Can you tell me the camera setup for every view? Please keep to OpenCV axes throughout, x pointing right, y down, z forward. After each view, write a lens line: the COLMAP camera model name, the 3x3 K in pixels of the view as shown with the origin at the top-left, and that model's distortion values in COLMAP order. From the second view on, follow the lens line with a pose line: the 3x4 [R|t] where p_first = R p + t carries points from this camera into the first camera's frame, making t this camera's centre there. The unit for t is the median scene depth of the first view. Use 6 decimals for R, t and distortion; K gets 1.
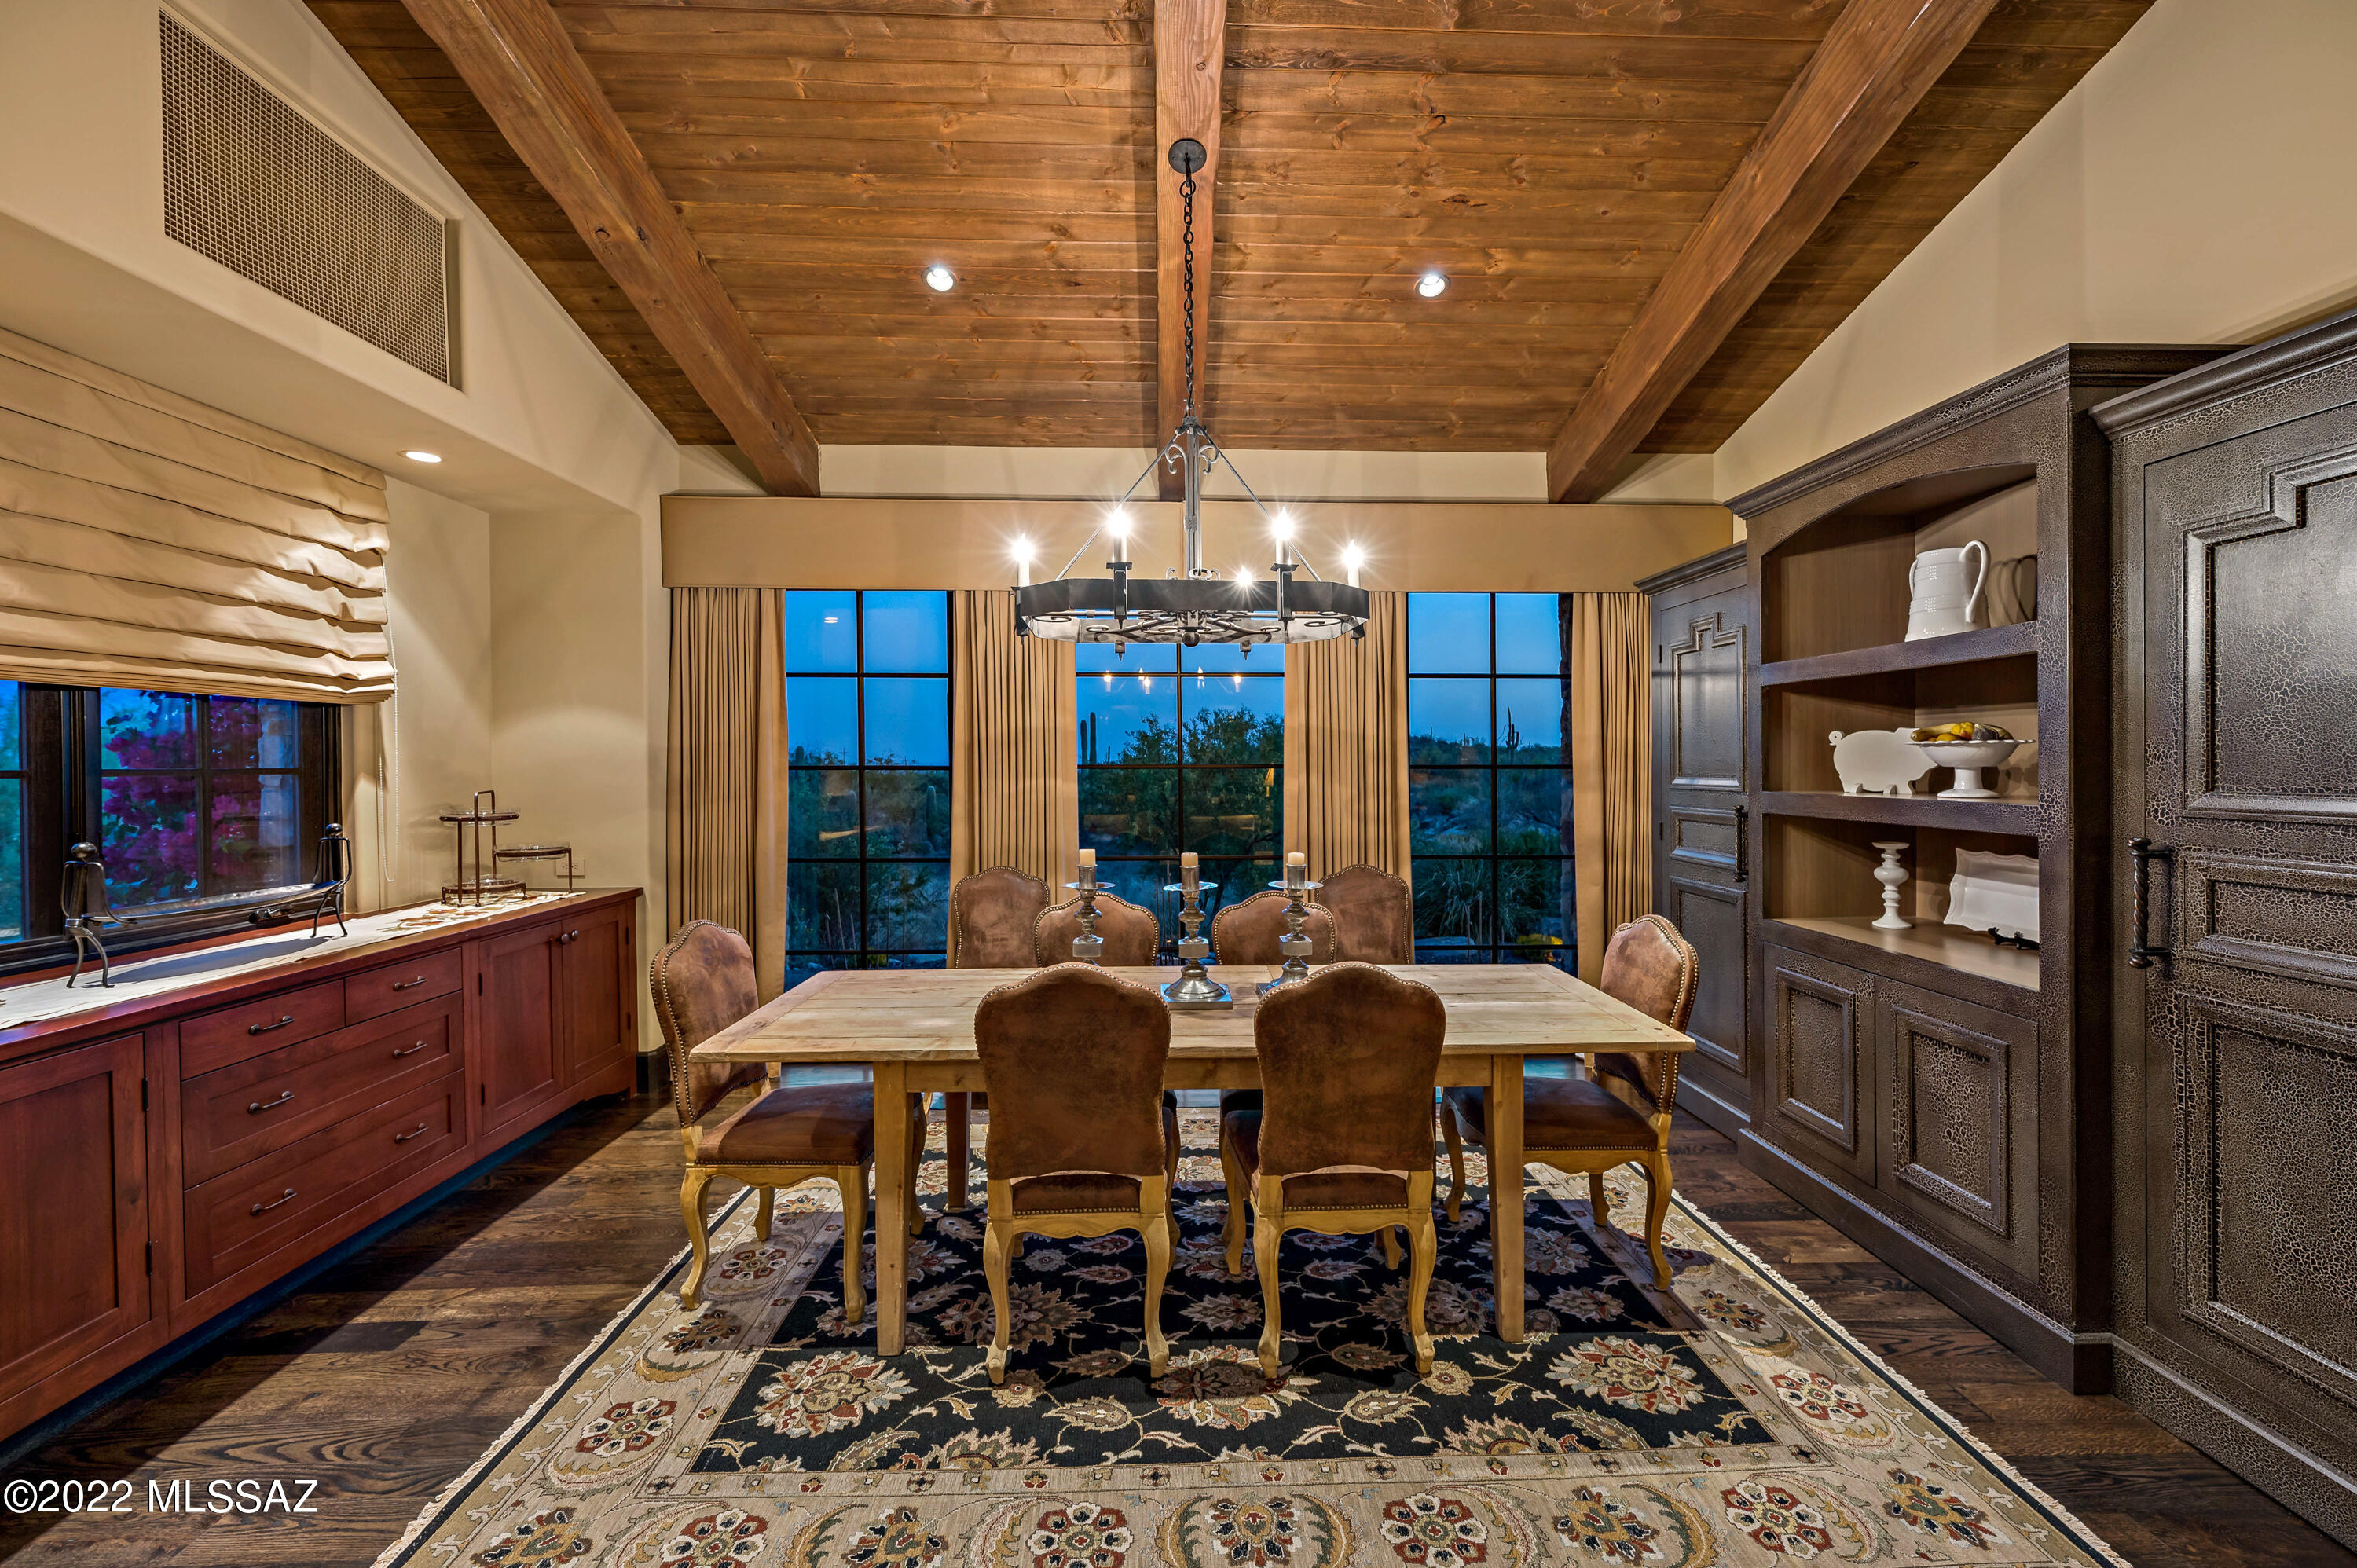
lens RADIAL K [[968.6, 0, 1187.7], [0, 968.6, 774.8], [0, 0, 1]] dist [-0.002042, 0.000625]
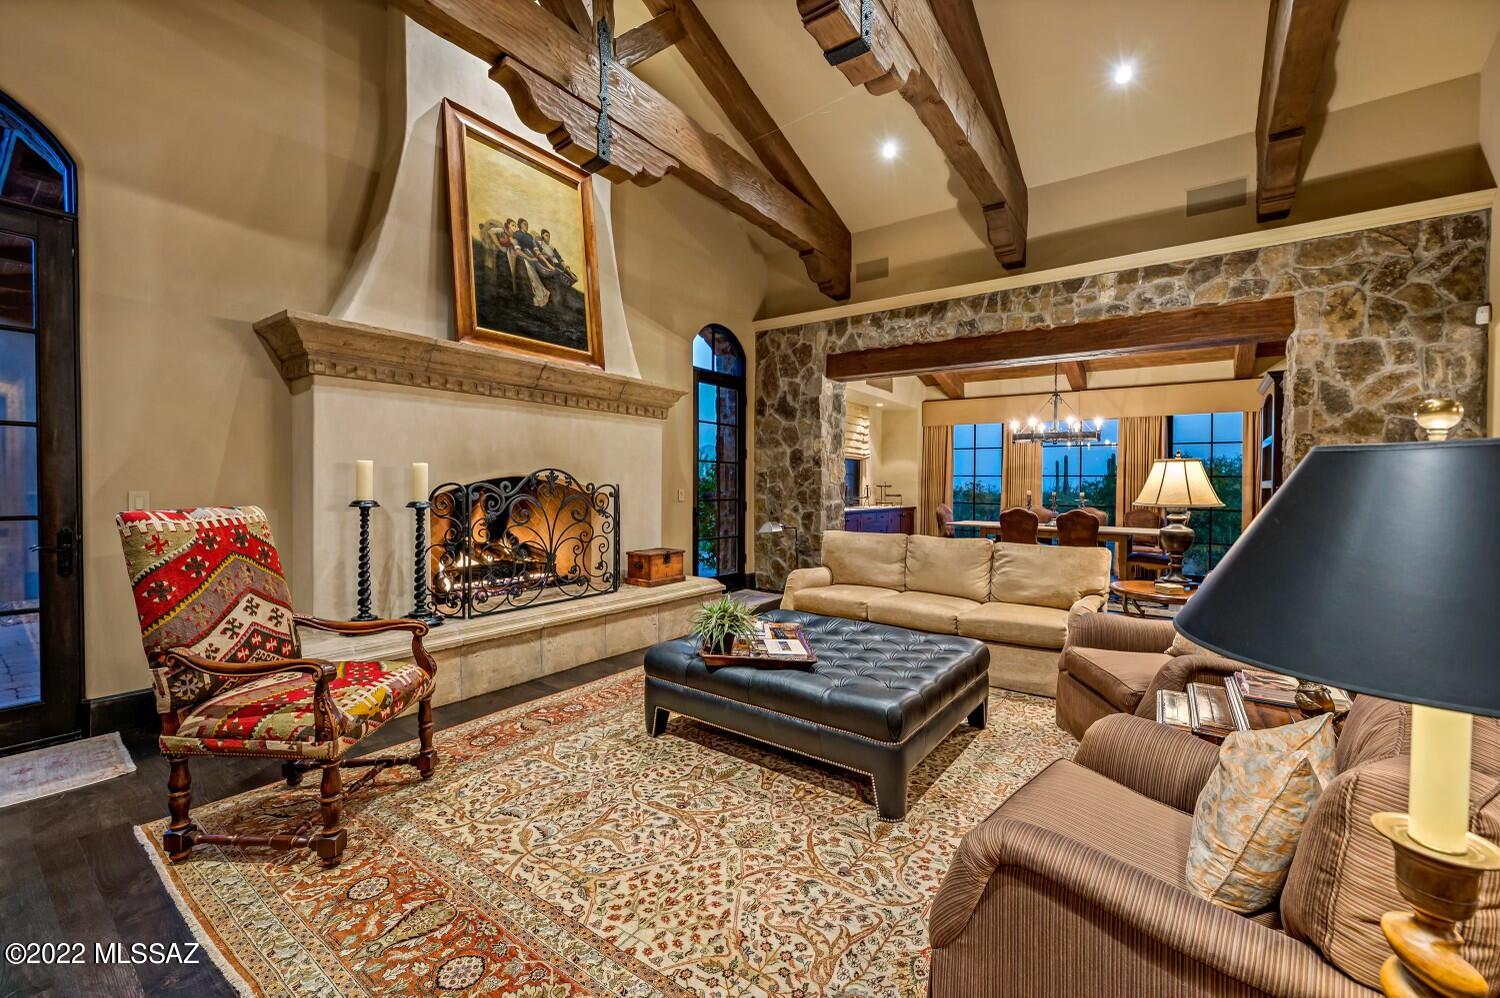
lens RADIAL K [[616.5, 0, 744.1], [0, 616.5, 483.8], [0, 0, 1]] dist [-0.002042, 0.000625]
pose [[0.786353, 0.010859, -0.617682, 0.447945], [-0.021565, 0.999719, -0.009879, 0.074610], [0.617401, 0.021088, 0.786366, -1.484644]]
